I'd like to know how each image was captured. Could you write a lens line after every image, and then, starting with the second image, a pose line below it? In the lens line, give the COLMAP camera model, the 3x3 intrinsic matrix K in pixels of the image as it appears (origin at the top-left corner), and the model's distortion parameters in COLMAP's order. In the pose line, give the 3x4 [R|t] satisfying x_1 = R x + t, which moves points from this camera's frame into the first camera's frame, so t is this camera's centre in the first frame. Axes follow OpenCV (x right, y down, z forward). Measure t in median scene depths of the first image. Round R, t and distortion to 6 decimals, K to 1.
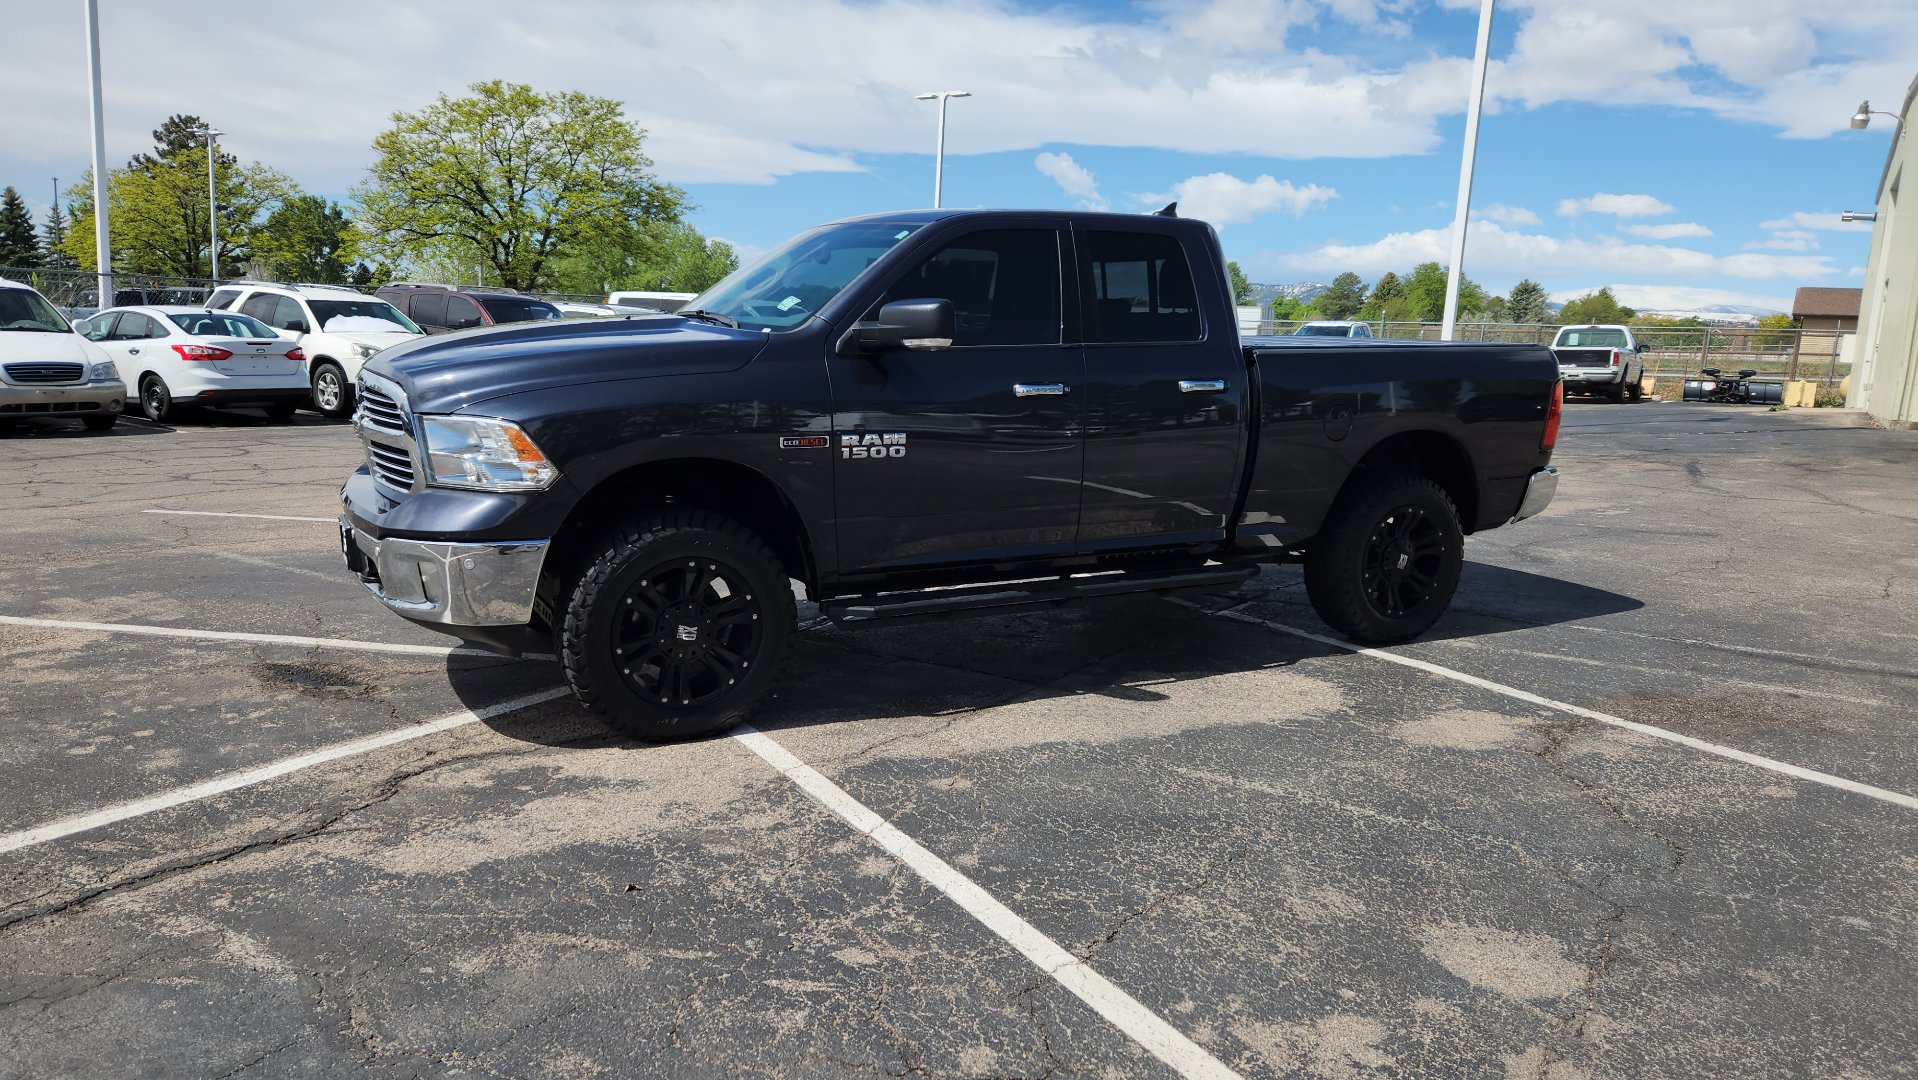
lens RADIAL K [[1283.0, 0, 923.0], [0, 1283.0, 546.1], [0, 0, 1]] dist [0.073081, -0.059404]
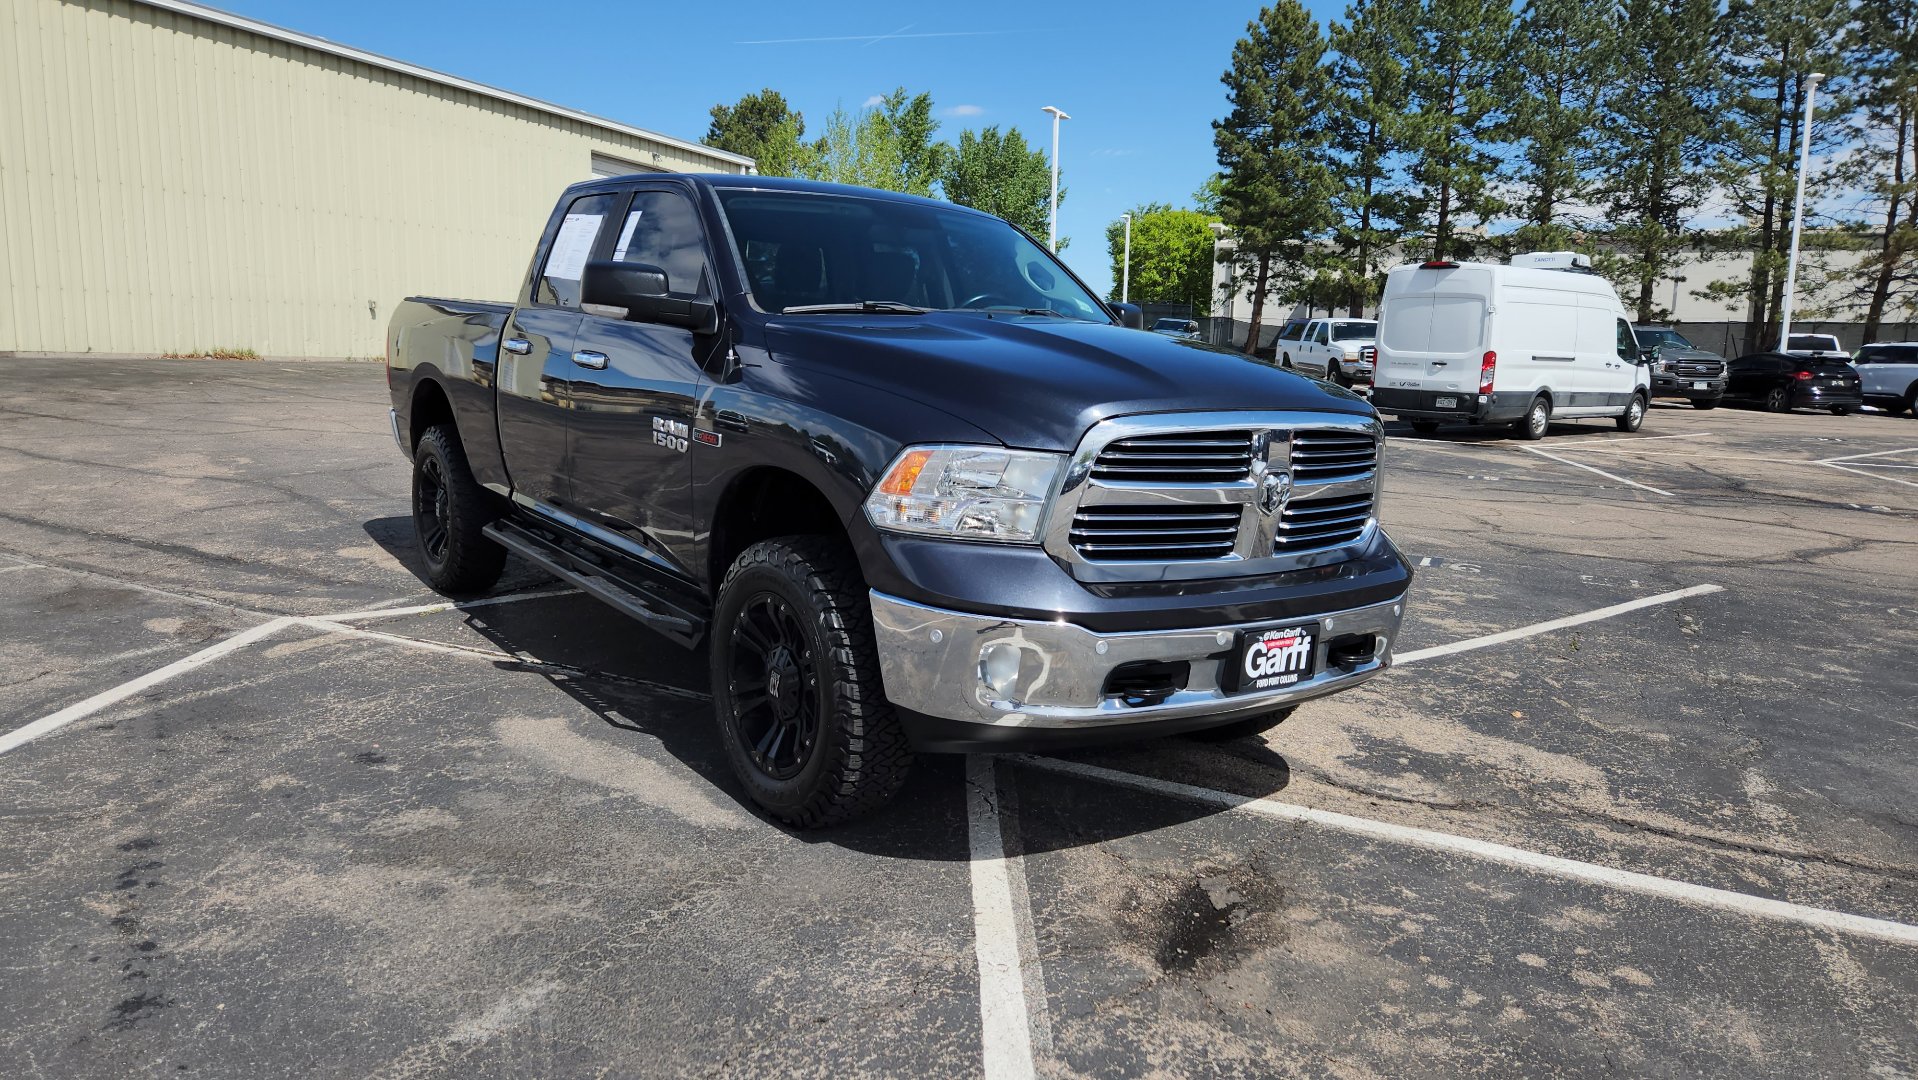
lens RADIAL K [[1282.3, 0, 921.7], [0, 1282.3, 538.8], [0, 0, 1]] dist [0.072640, -0.056078]
pose [[-0.135326, -0.193094, 0.971803, -0.983430], [0.120450, 0.970345, 0.209578, -0.213697], [-0.983452, 0.145415, -0.108055, 1.134125]]
